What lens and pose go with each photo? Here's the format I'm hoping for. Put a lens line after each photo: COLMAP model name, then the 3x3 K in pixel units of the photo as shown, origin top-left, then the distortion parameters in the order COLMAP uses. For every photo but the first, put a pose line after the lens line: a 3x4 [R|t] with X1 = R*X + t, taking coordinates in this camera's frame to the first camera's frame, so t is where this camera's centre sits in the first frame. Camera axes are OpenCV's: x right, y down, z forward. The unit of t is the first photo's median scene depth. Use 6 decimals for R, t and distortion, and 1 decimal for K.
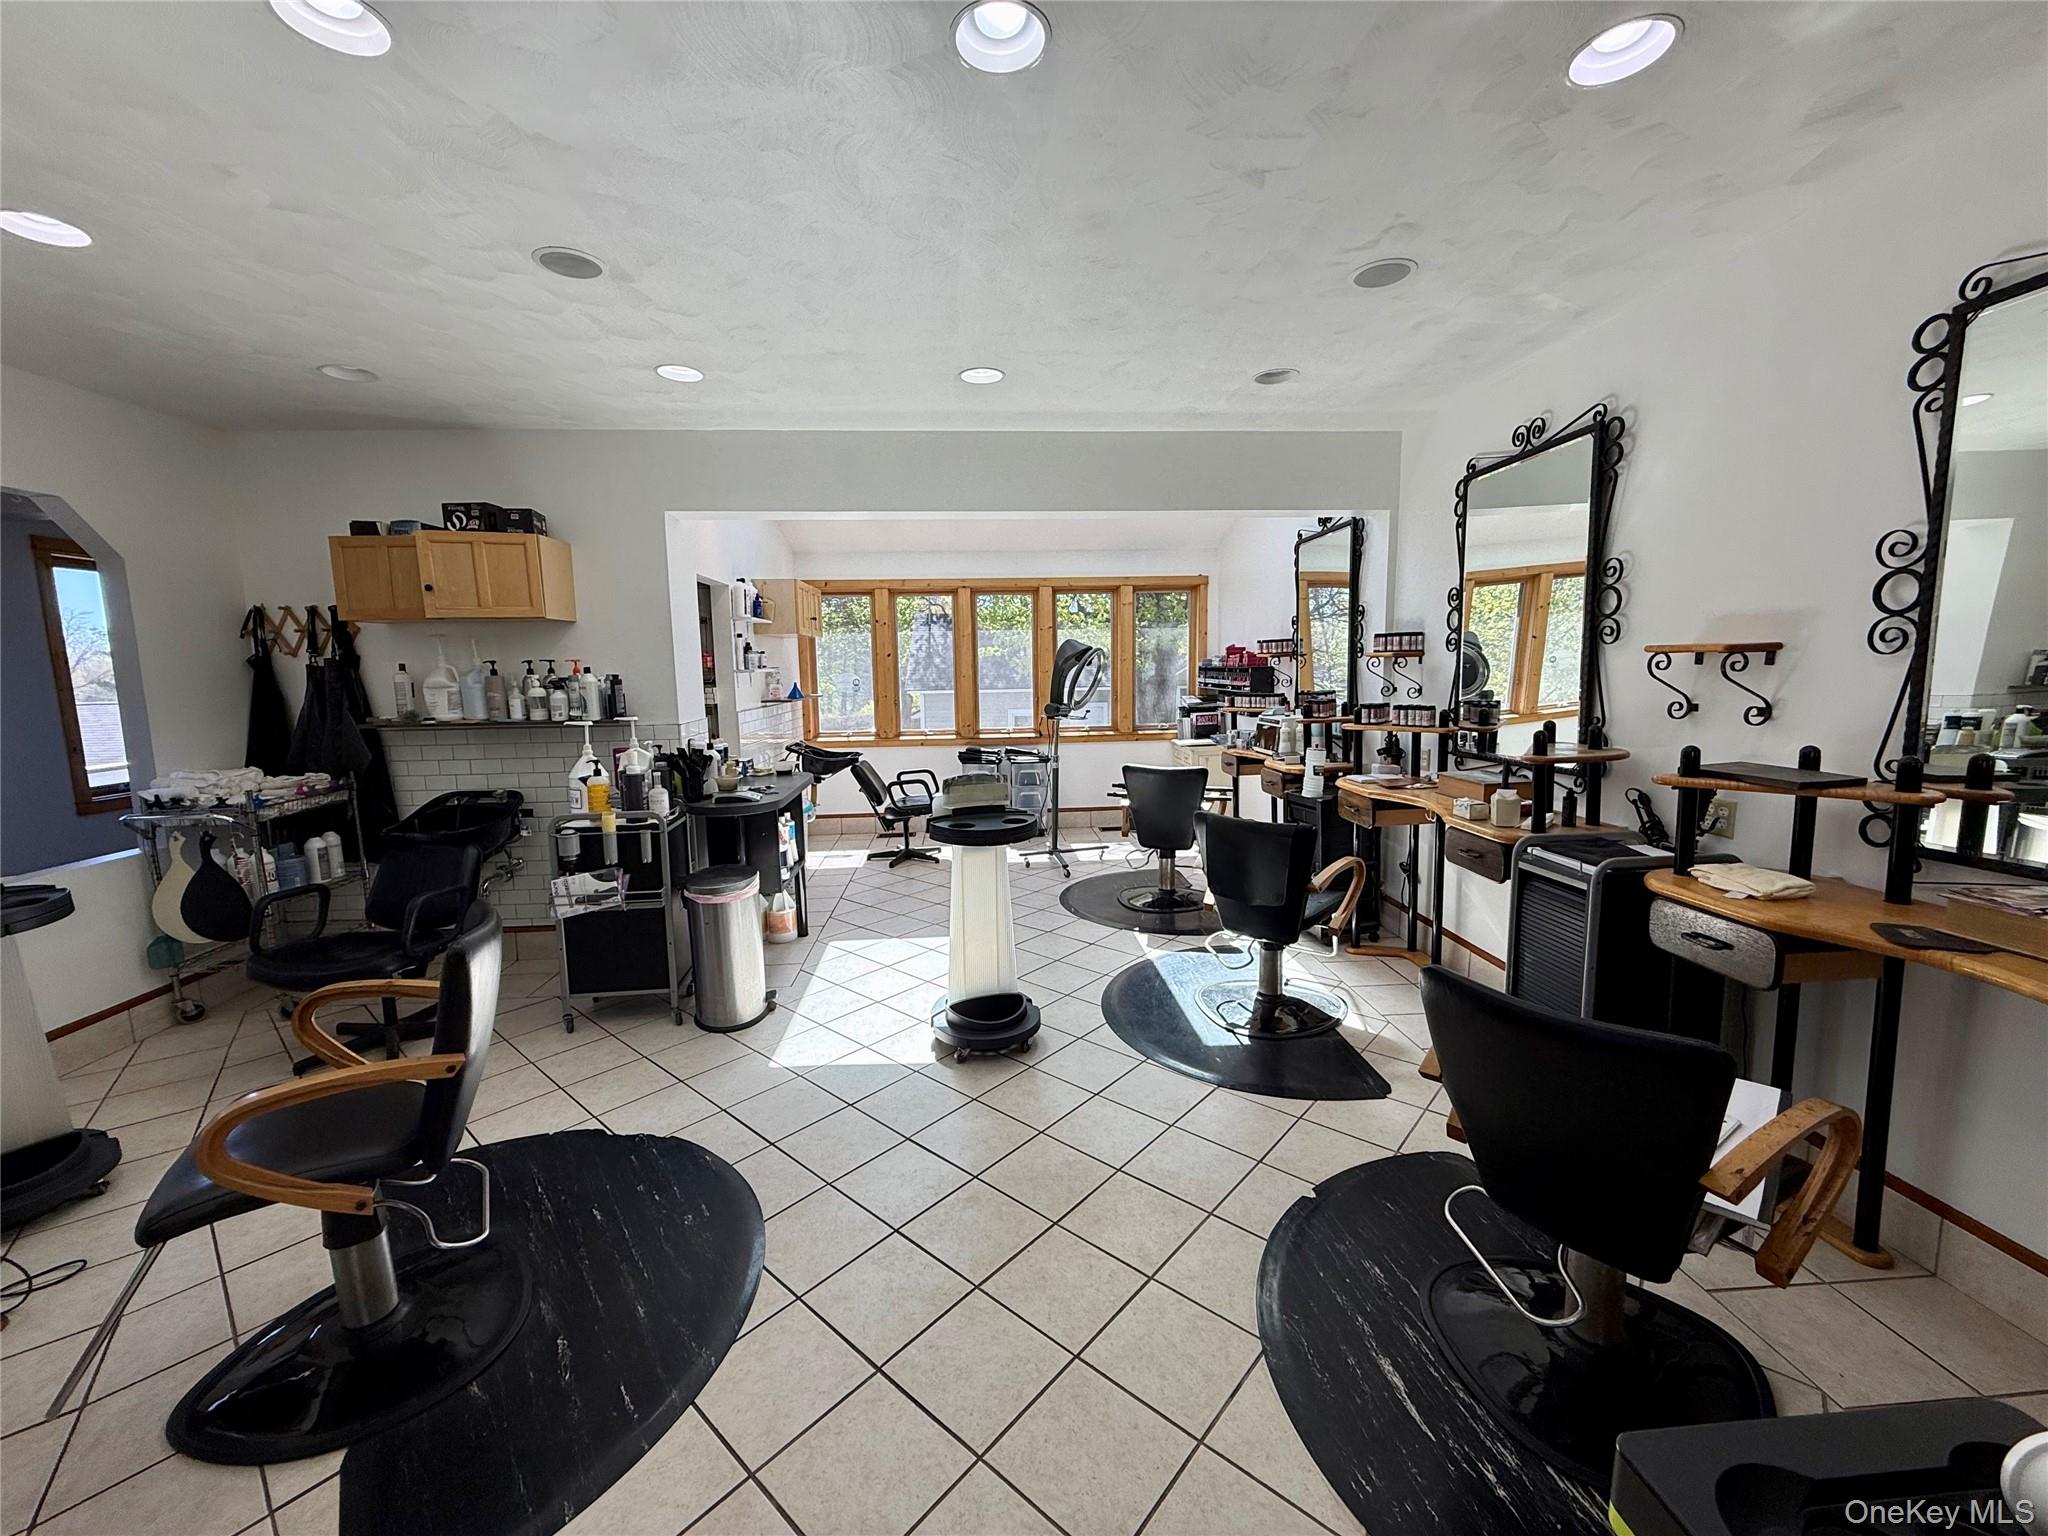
lens RADIAL K [[809.5, 0, 1017.9], [0, 809.5, 765.1], [0, 0, 1]] dist [-0.000325, -0.000412]
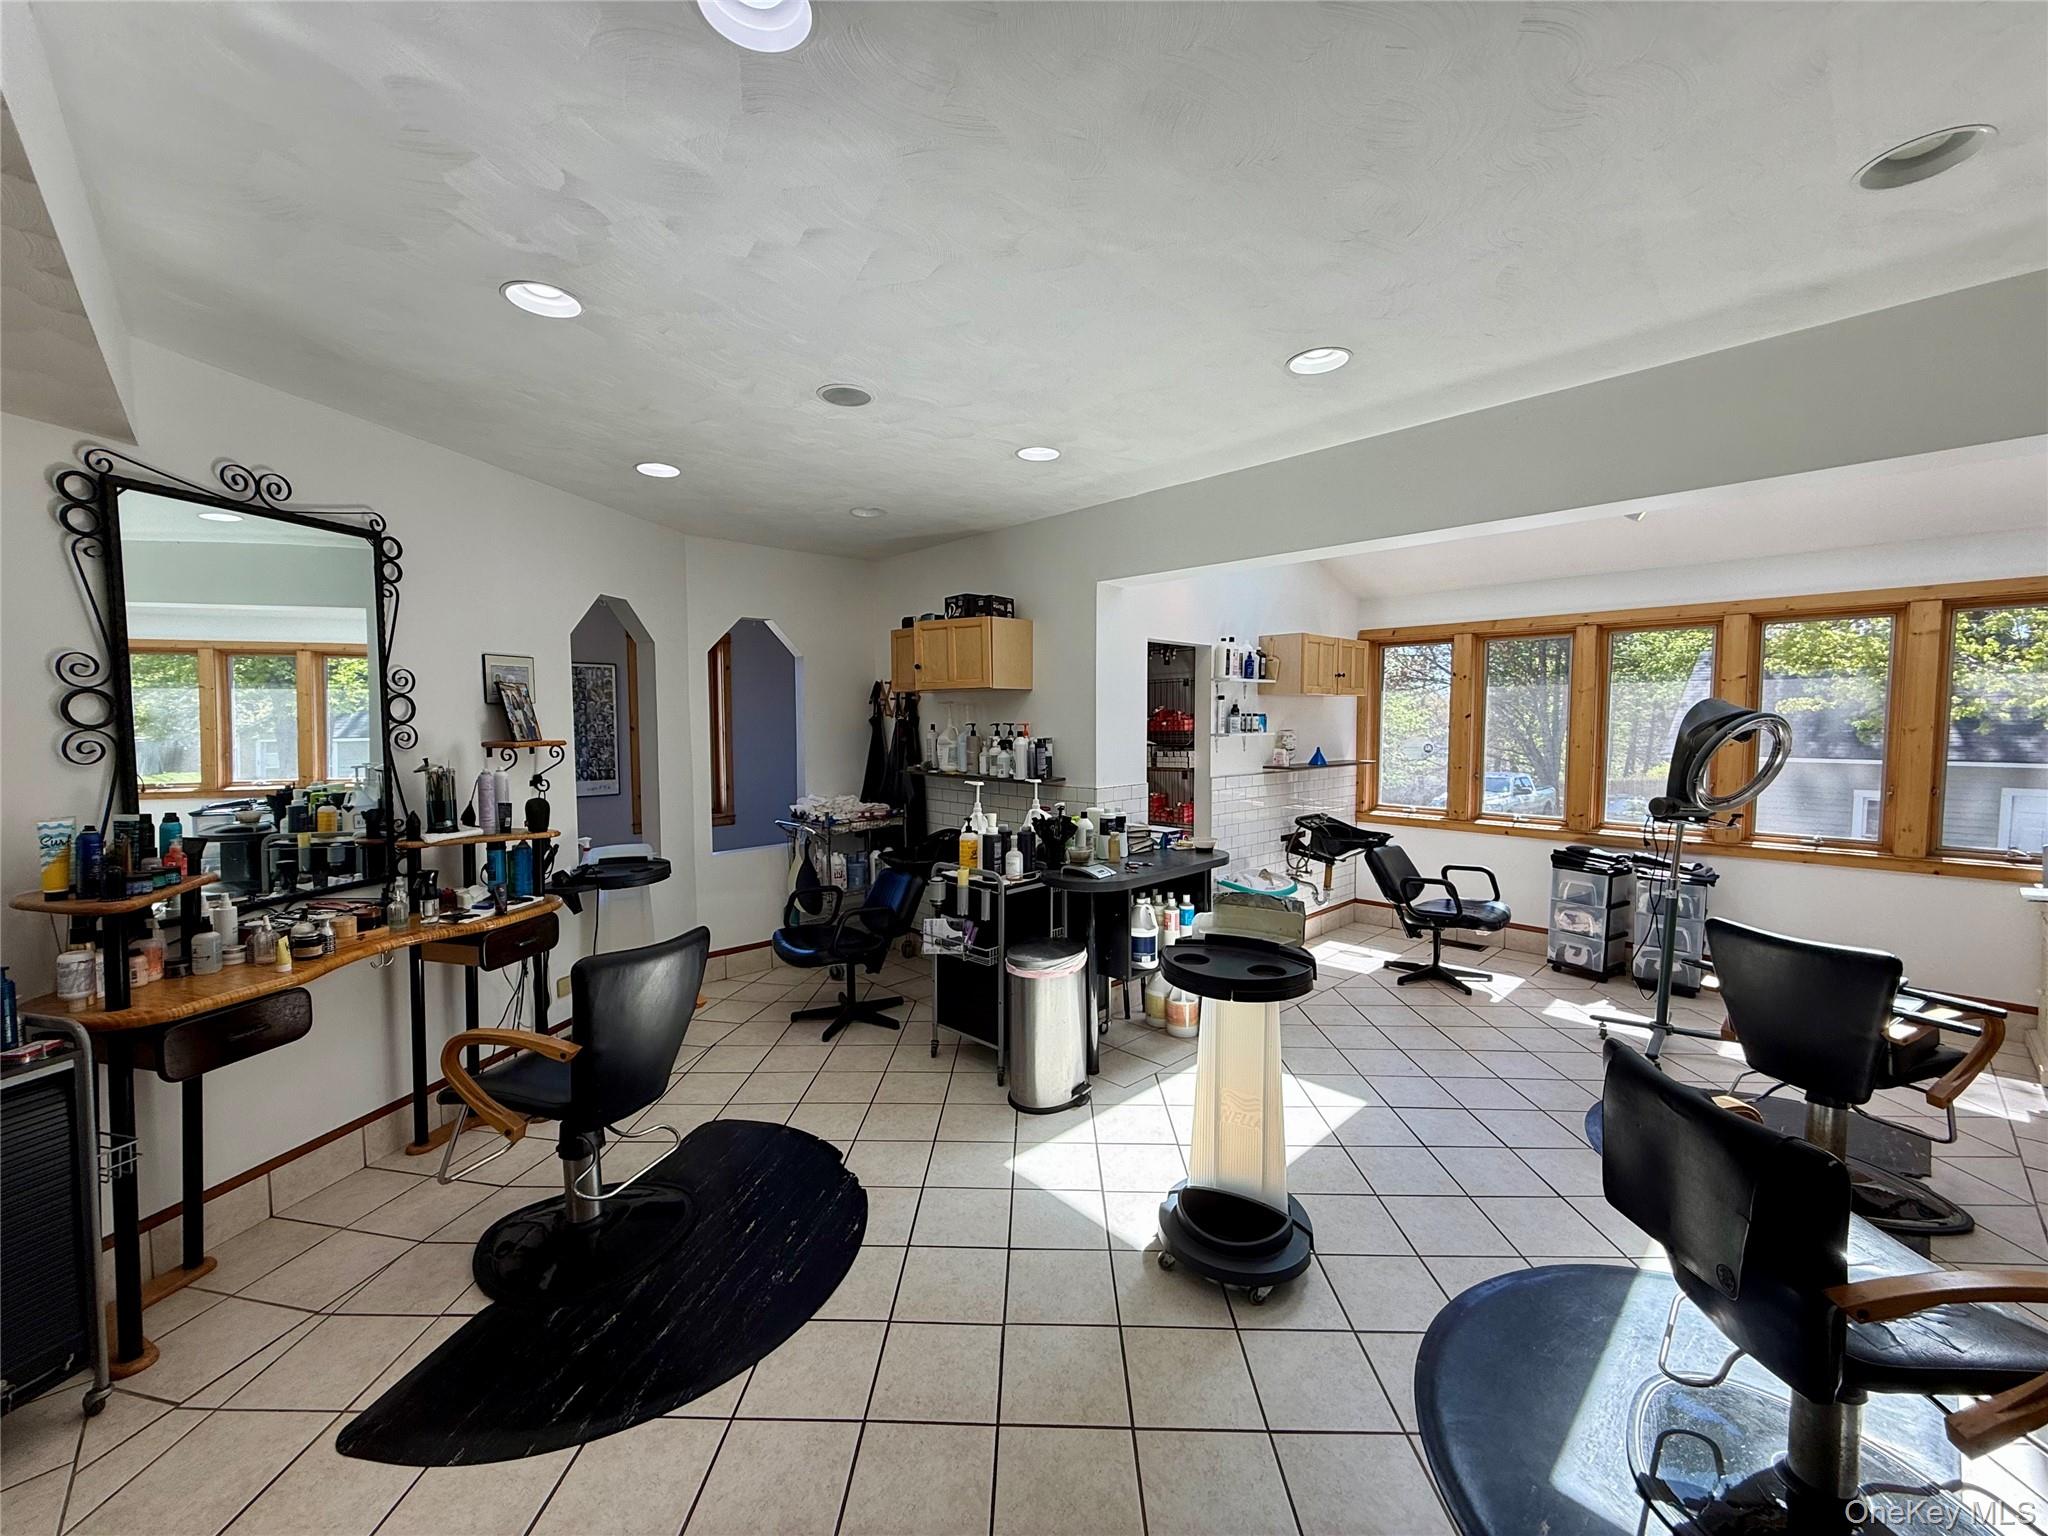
lens RADIAL K [[812.8, 0, 1015.1], [0, 812.8, 764.1], [0, 0, 1]] dist [0.000897, 0.000211]
pose [[0.641640, 0.058519, -0.764770, 0.313429], [-0.103977, 0.994517, -0.011137, -0.063555], [0.759926, 0.086664, 0.644207, 0.286255]]
